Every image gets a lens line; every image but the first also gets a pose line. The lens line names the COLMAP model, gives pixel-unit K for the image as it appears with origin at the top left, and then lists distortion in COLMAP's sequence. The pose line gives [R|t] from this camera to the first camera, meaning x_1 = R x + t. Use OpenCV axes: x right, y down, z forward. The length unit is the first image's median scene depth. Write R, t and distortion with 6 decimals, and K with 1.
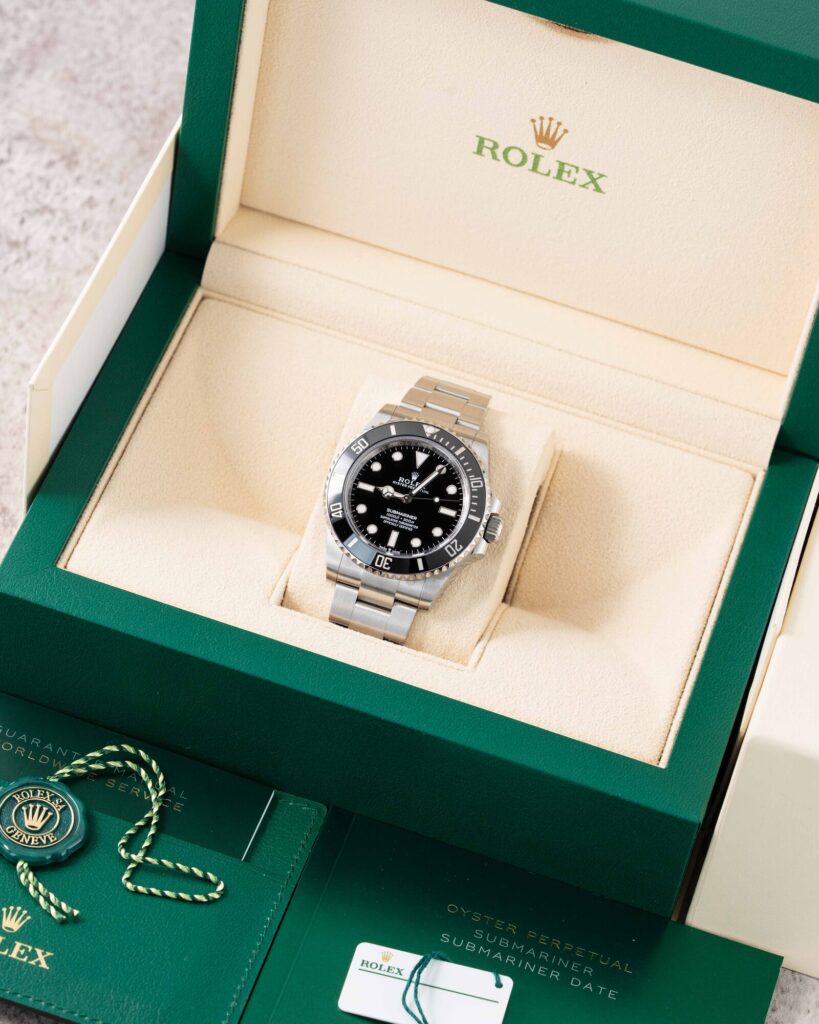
lens RADIAL K [[4684.8, 0, 409.5], [0, 4684.8, 512.7], [0, 0, 1]] dist [-0.041258, 0.000000]
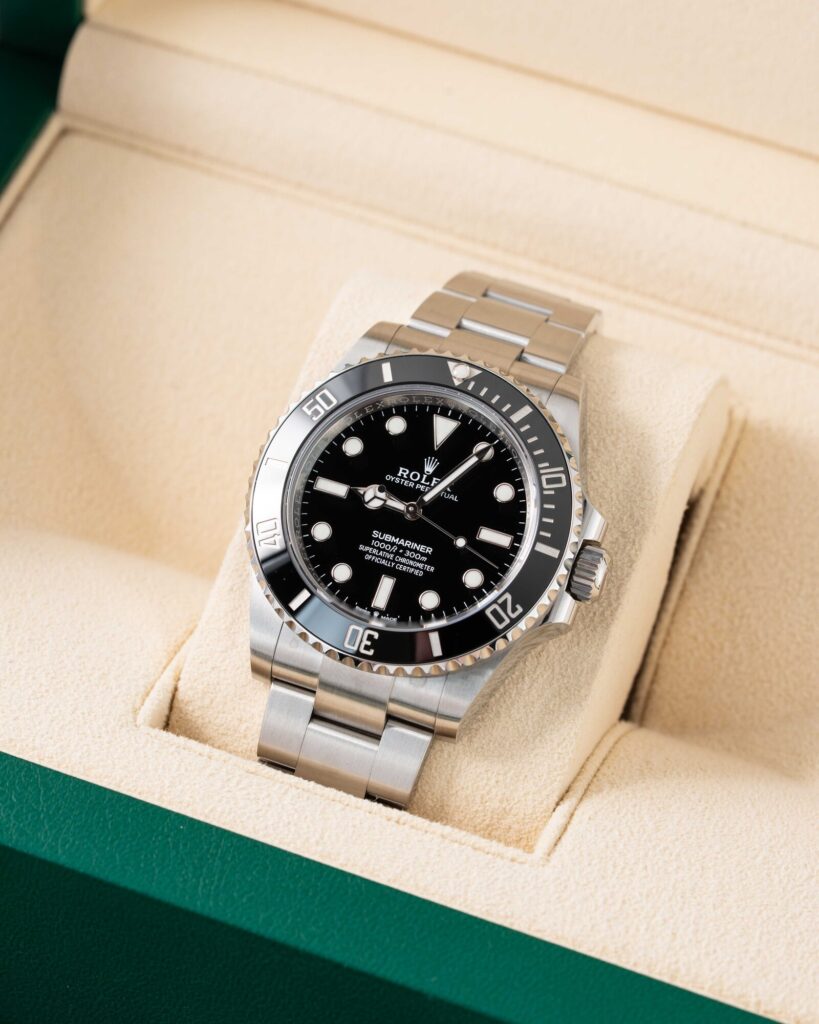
lens RADIAL K [[4684.8, 0, 408.7], [0, 4684.8, 510.9], [0, 0, 1]] dist [-0.041258, 0.000000]
pose [[0.996143, -0.000957, -0.087736, 0.042080], [-0.000390, 0.999882, -0.015338, 0.004538], [0.087741, 0.015313, 0.996026, 0.508476]]
